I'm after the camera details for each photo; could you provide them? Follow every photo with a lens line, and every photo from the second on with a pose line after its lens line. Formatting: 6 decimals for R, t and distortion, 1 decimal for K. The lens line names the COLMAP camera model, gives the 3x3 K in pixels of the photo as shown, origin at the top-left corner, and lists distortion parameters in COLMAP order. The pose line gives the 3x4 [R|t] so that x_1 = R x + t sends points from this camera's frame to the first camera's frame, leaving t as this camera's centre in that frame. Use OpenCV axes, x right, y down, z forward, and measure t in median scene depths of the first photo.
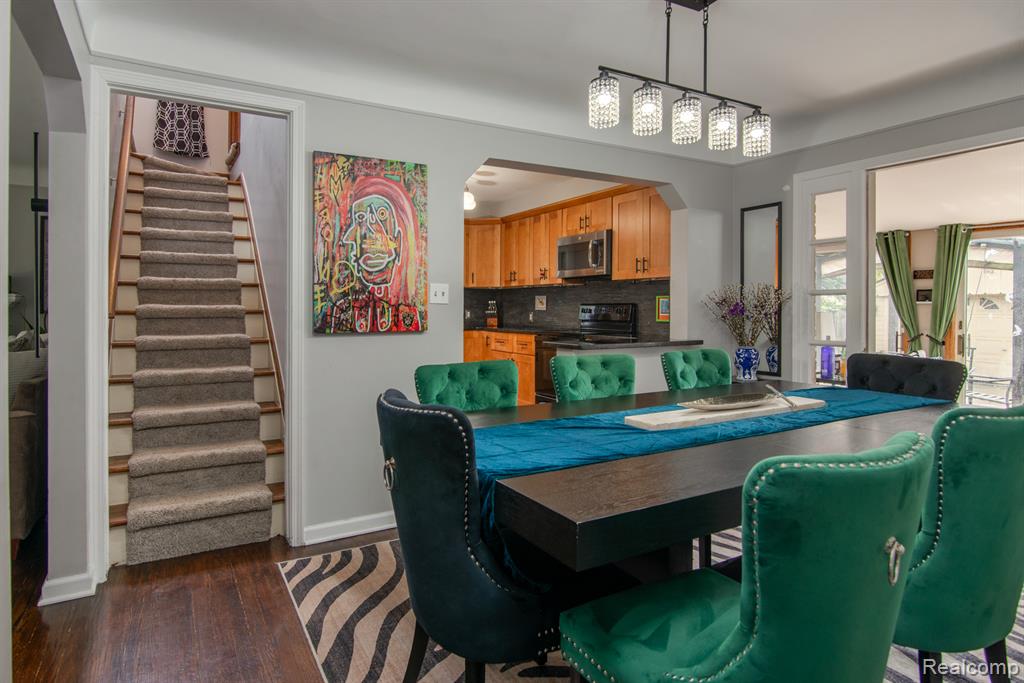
lens RADIAL K [[548.3, 0, 494.3], [0, 548.3, 319.8], [0, 0, 1]] dist [-0.006233, -0.000741]
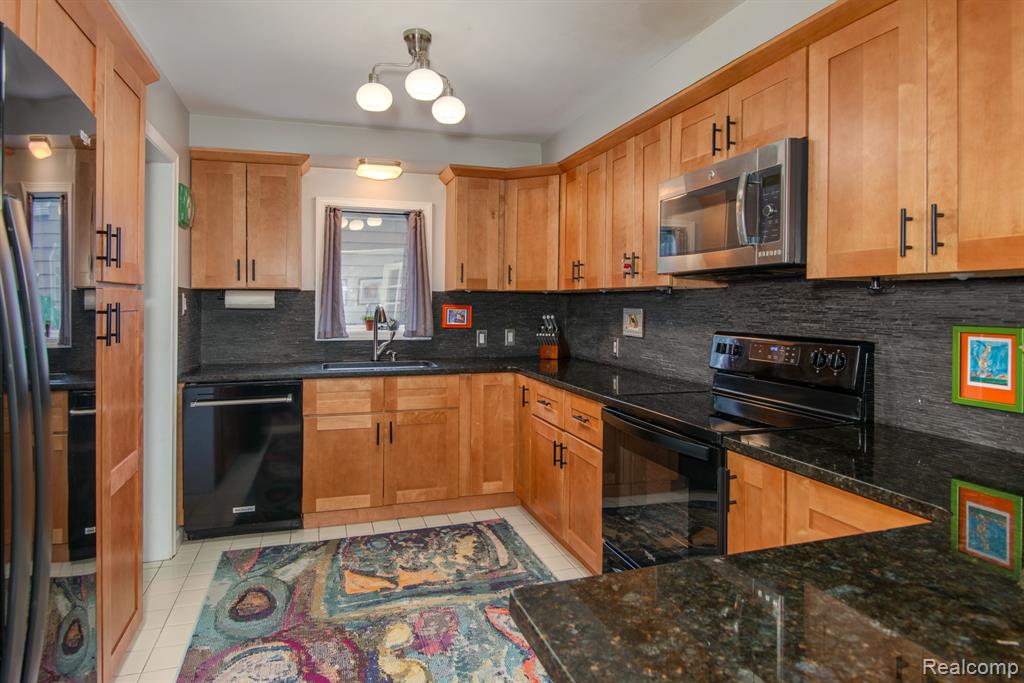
lens RADIAL K [[548.3, 0, 494.3], [0, 548.3, 319.8], [0, 0, 1]] dist [-0.006233, -0.000741]
pose [[0.972180, 0.005769, -0.234164, 0.084114], [-0.002931, 0.999918, 0.012467, -0.041472], [0.234216, -0.011434, 0.972117, 0.503766]]
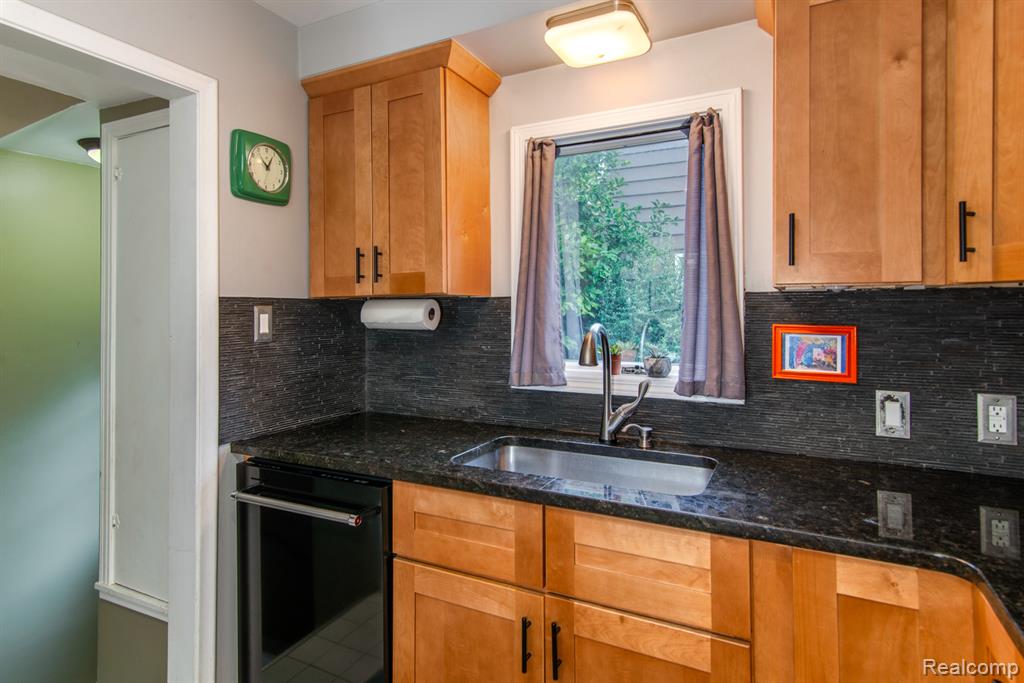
lens RADIAL K [[553.6, 0, 511.2], [0, 553.6, 304.7], [0, 0, 1]] dist [0.002198, 0.000010]
pose [[0.530186, -0.013141, -0.847780, 0.037493], [-0.008250, 0.999753, -0.020656, -0.053612], [0.847841, 0.017946, 0.529946, 0.859567]]
